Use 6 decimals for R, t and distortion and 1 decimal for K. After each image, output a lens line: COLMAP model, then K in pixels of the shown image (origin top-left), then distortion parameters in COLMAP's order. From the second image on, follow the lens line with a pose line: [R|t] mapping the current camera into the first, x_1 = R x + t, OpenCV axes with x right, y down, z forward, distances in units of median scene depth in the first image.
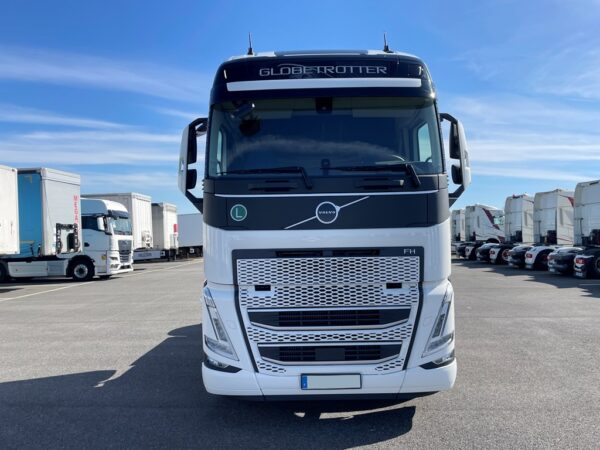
lens RADIAL K [[456.7, 0, 300.3], [0, 456.7, 219.1], [0, 0, 1]] dist [0.050517, -0.051243]
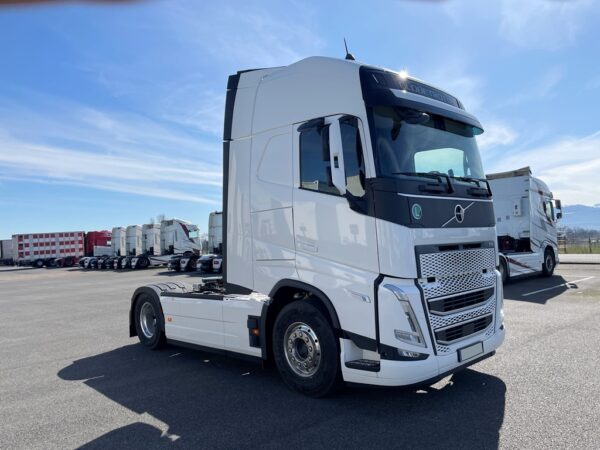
lens RADIAL K [[456.7, 0, 298.4], [0, 456.7, 231.5], [0, 0, 1]] dist [0.050517, -0.051243]
pose [[0.718608, 0.002830, 0.695410, -0.279965], [0.003241, 0.999967, -0.007418, 0.010389], [-0.695408, 0.007584, 0.718575, 0.108283]]
